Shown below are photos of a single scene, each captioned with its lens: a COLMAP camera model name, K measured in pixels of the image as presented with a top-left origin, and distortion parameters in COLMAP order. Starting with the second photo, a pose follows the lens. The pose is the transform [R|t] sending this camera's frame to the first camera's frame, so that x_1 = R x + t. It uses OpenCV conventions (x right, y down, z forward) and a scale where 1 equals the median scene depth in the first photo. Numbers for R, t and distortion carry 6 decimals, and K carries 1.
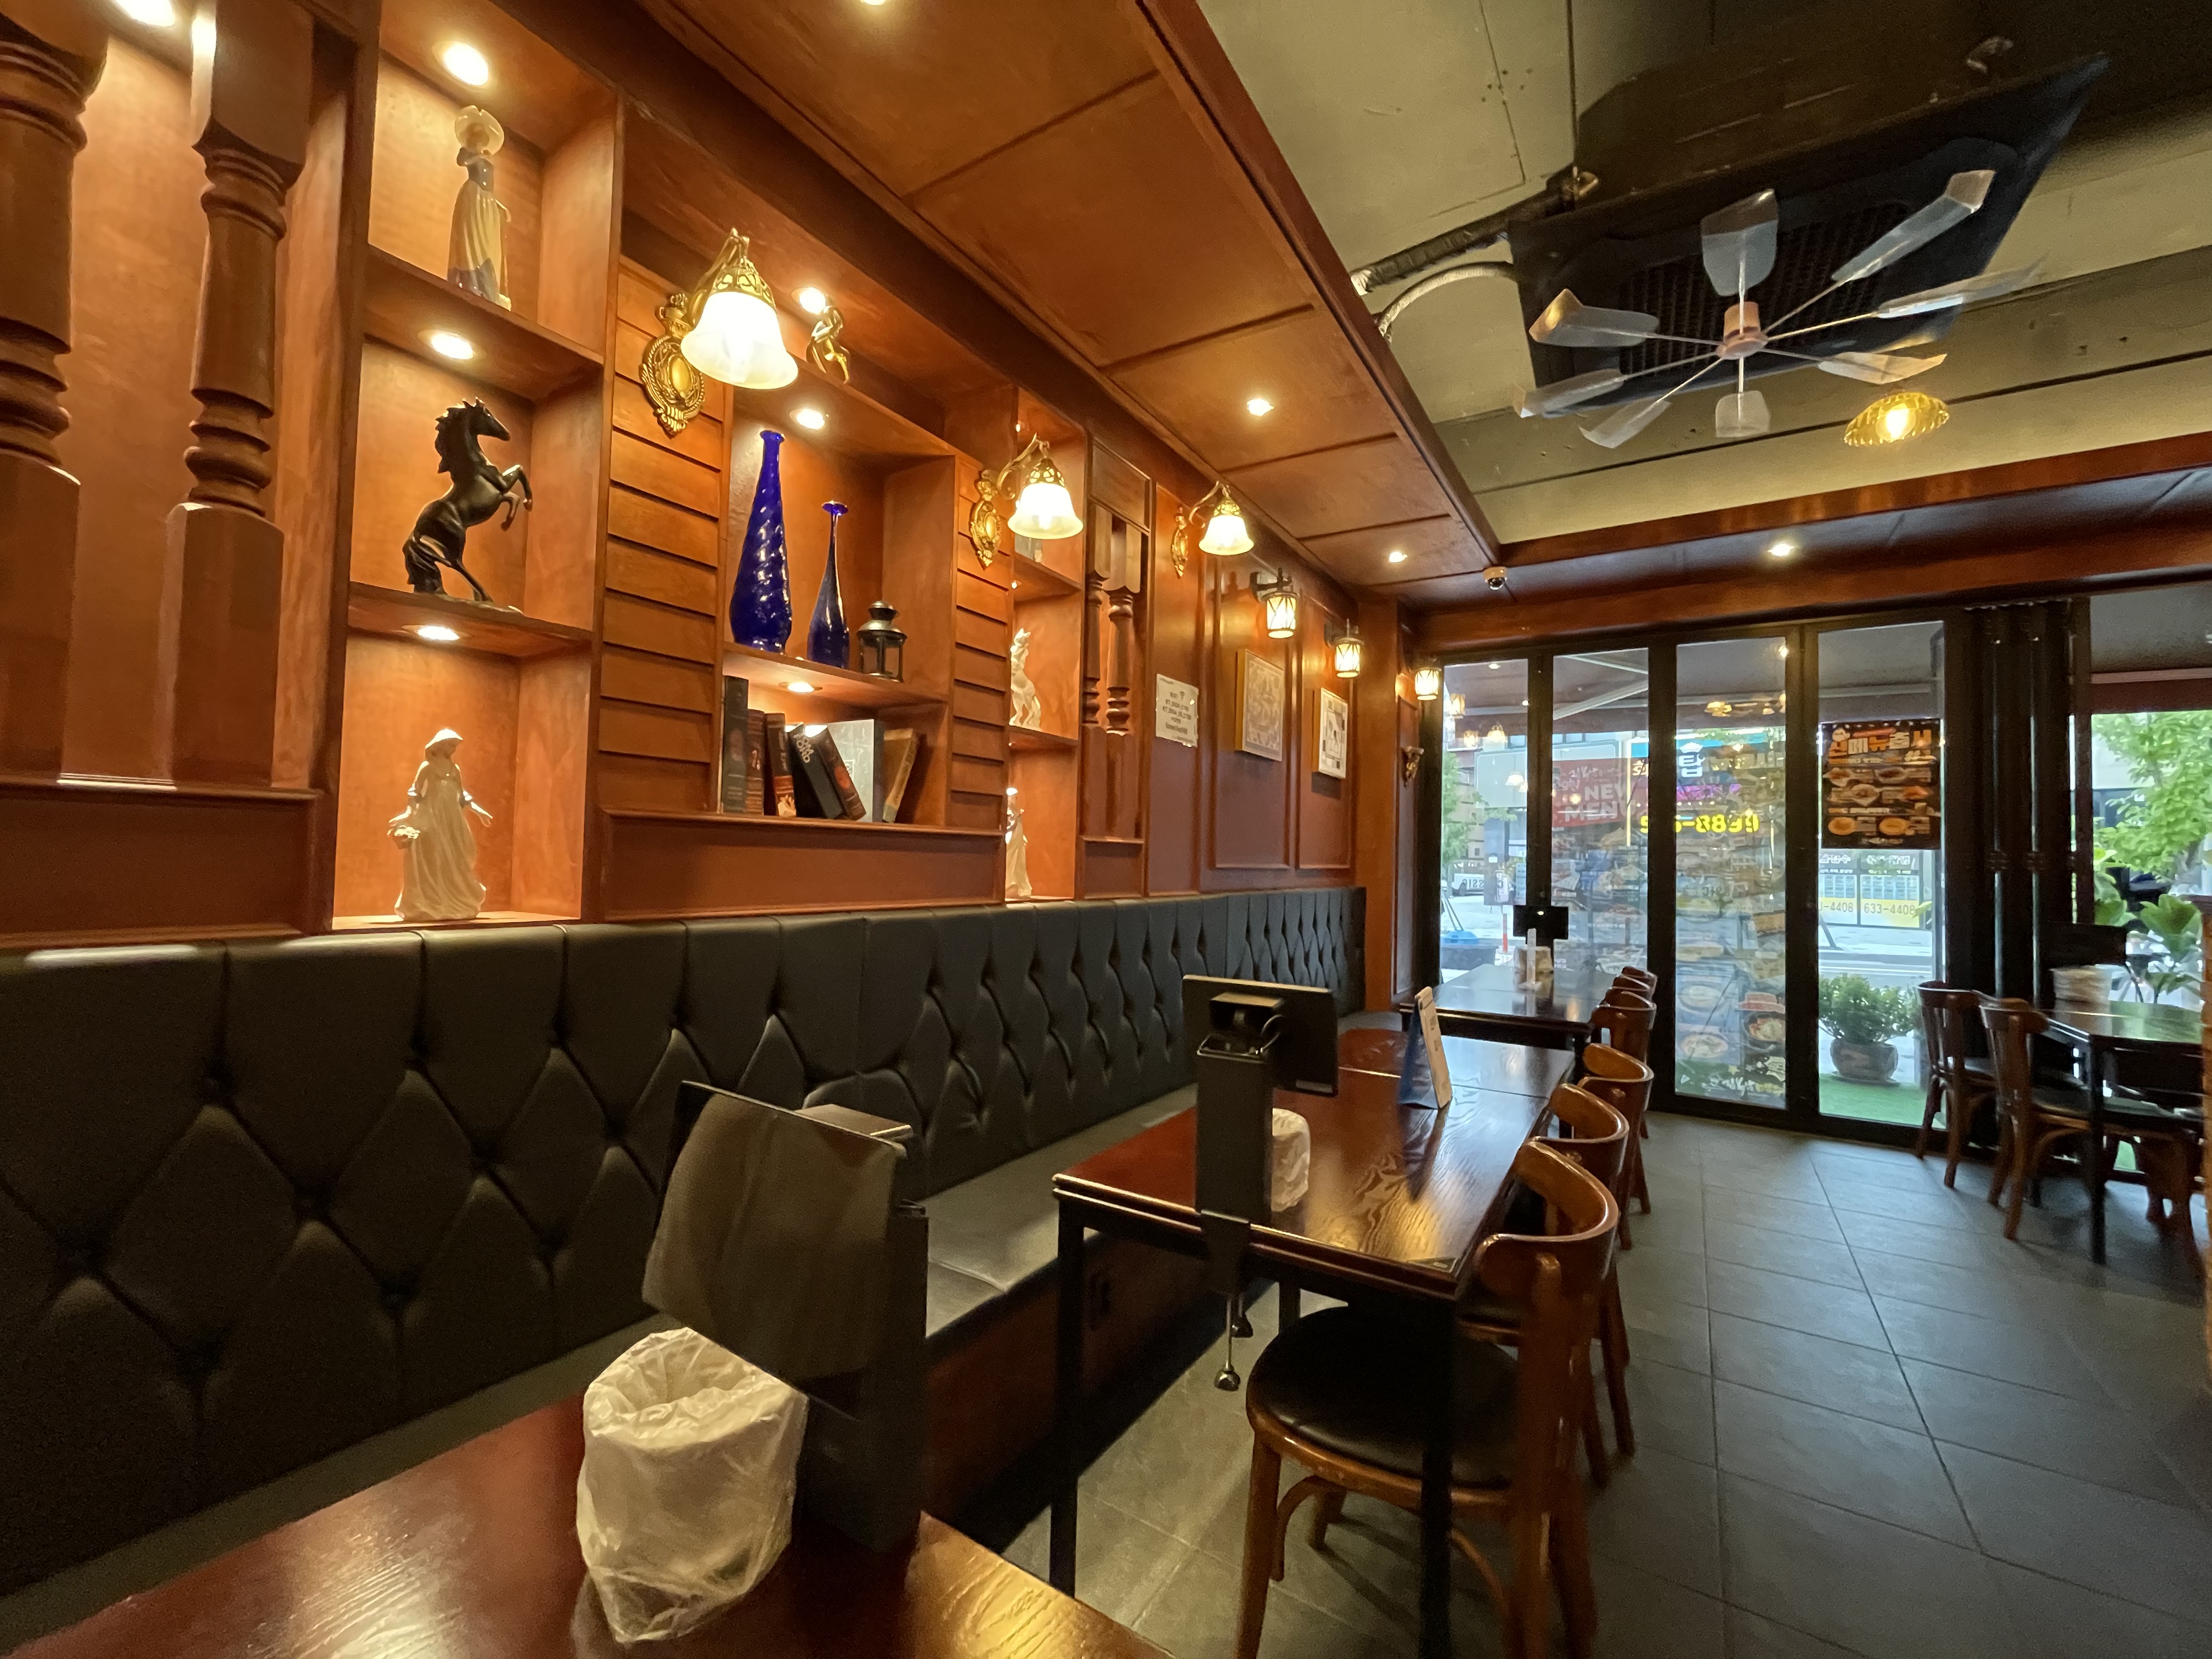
lens RADIAL K [[898.8, 0, 1106.0], [0, 898.8, 829.5], [0, 0, 1]] dist [0.000045, -0.000087]
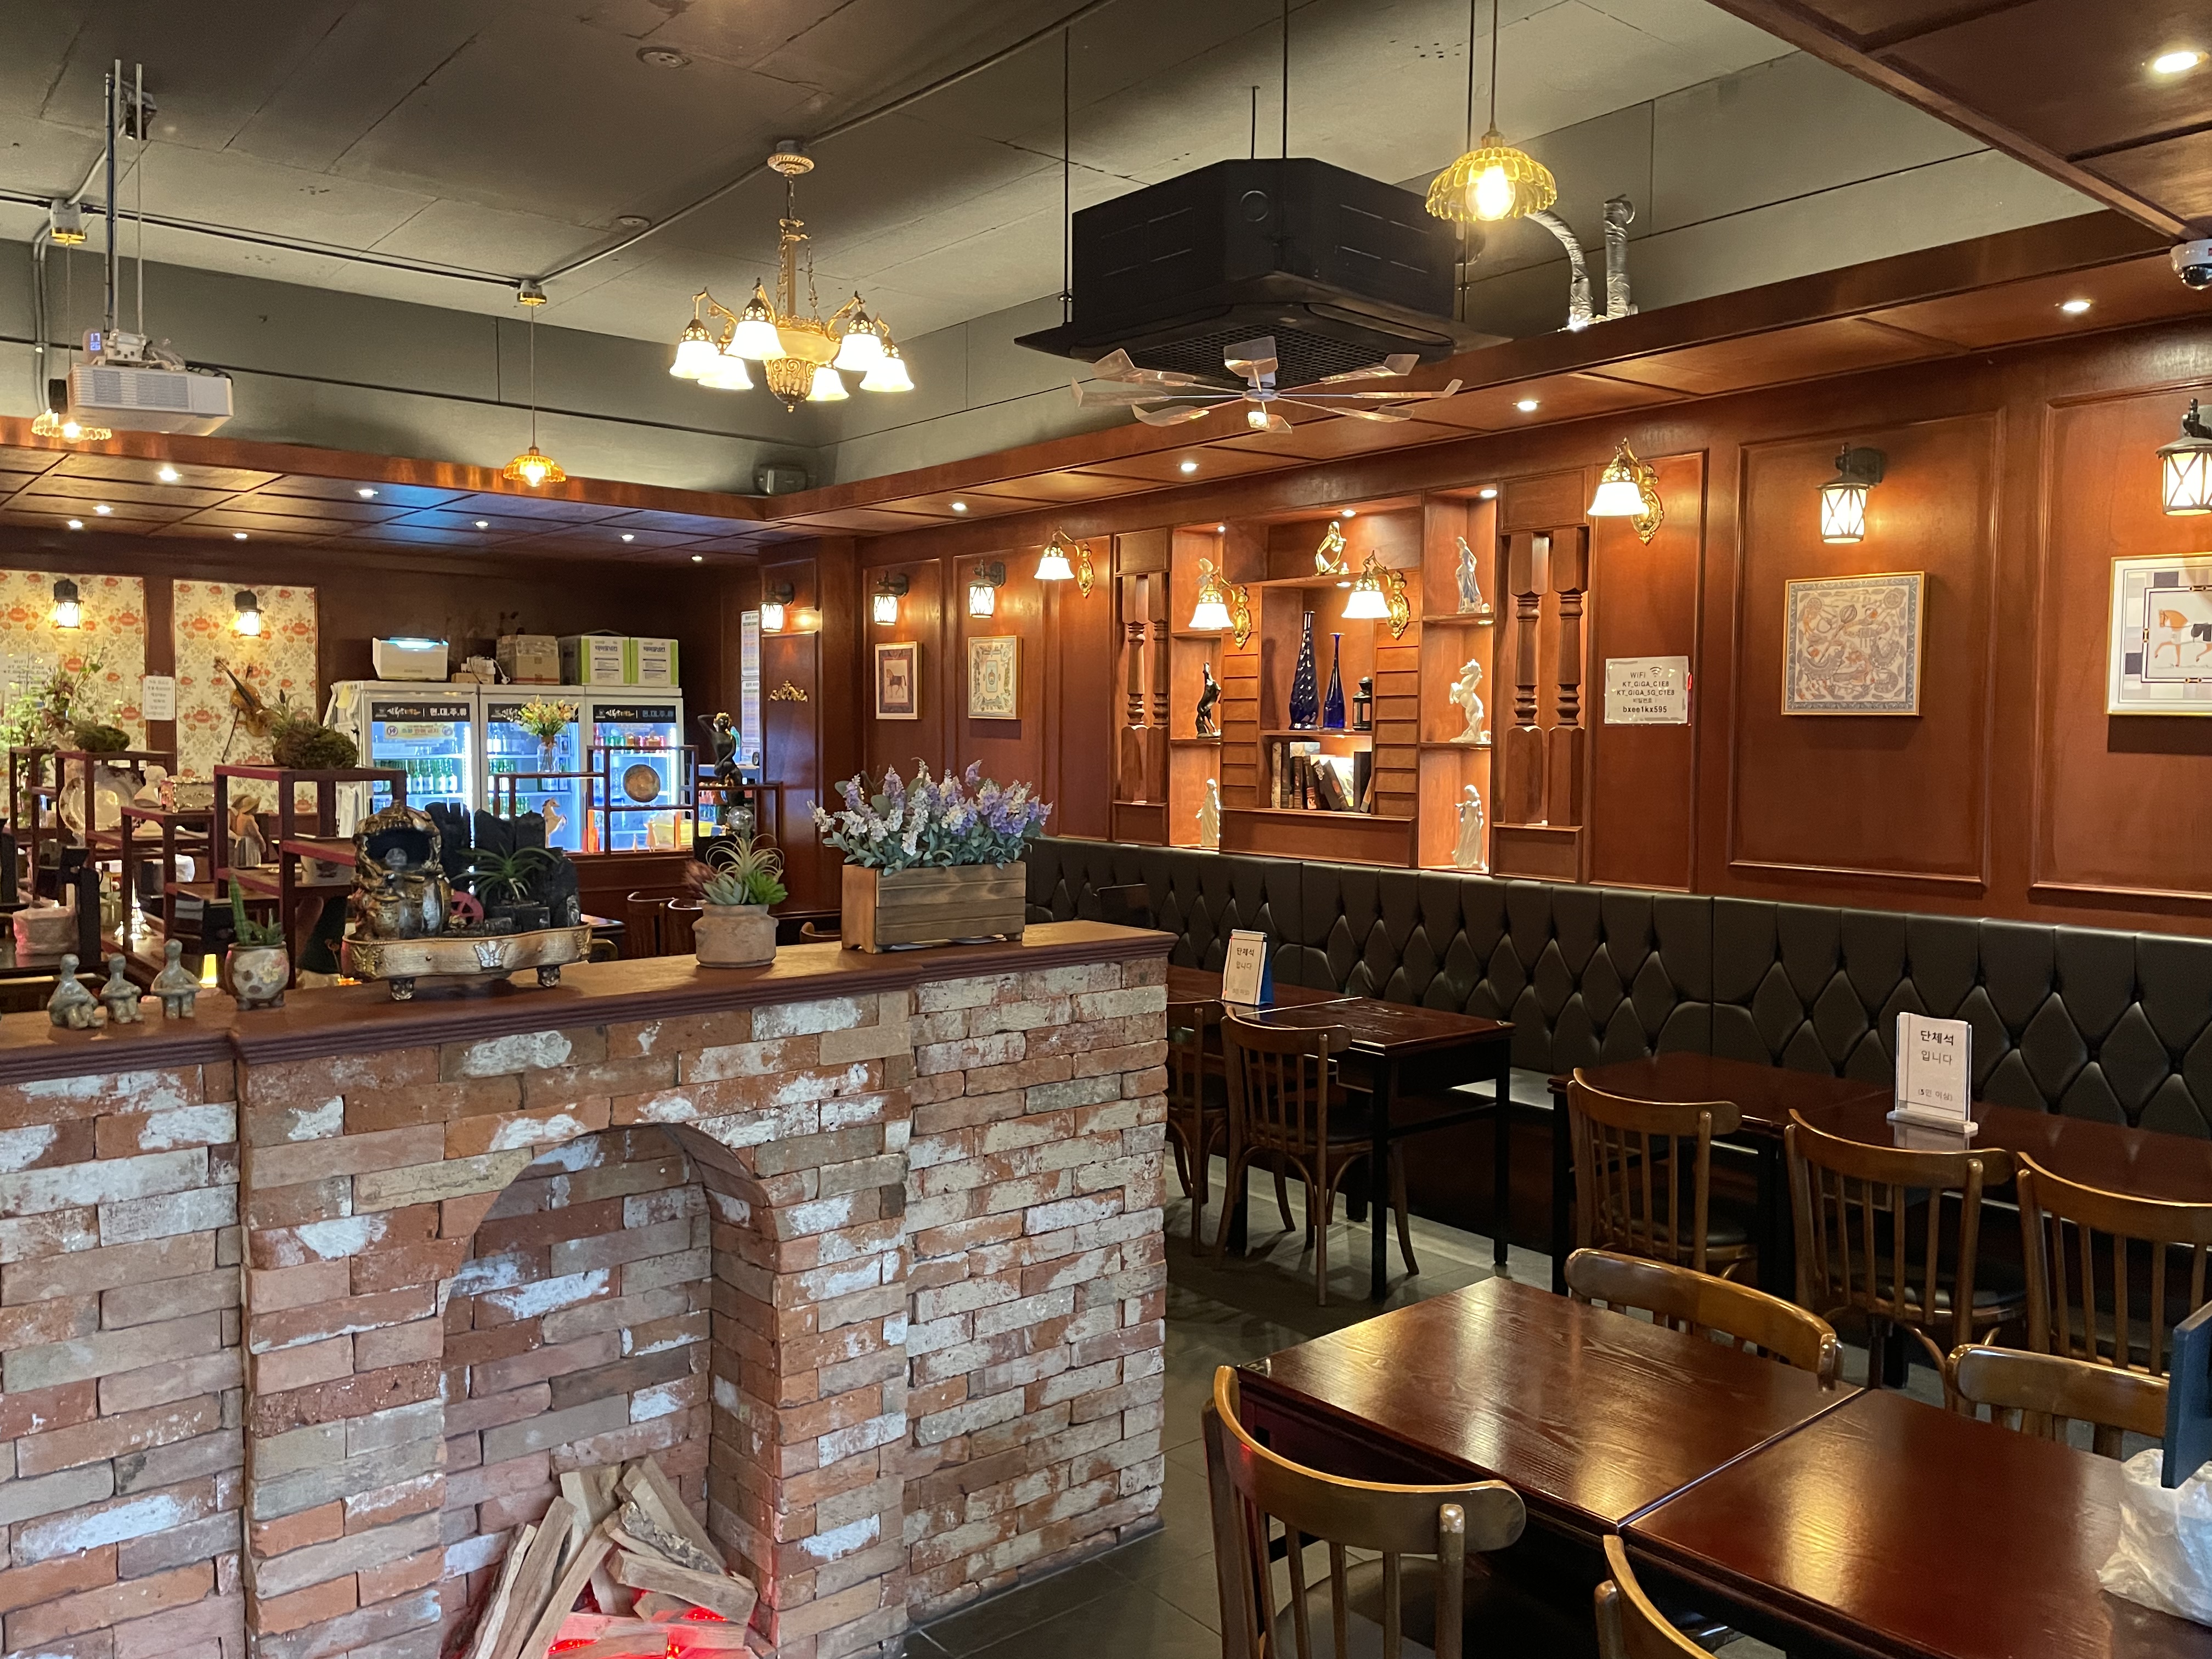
lens RADIAL K [[1658.7, 0, 1118.5], [0, 1658.7, 810.9], [0, 0, 1]] dist [0.064473, -0.095976]
pose [[-0.308040, 0.014136, -0.951268, 2.278014], [0.018275, 0.999793, 0.008939, -0.037518], [0.951198, -0.014631, -0.308234, 1.246617]]
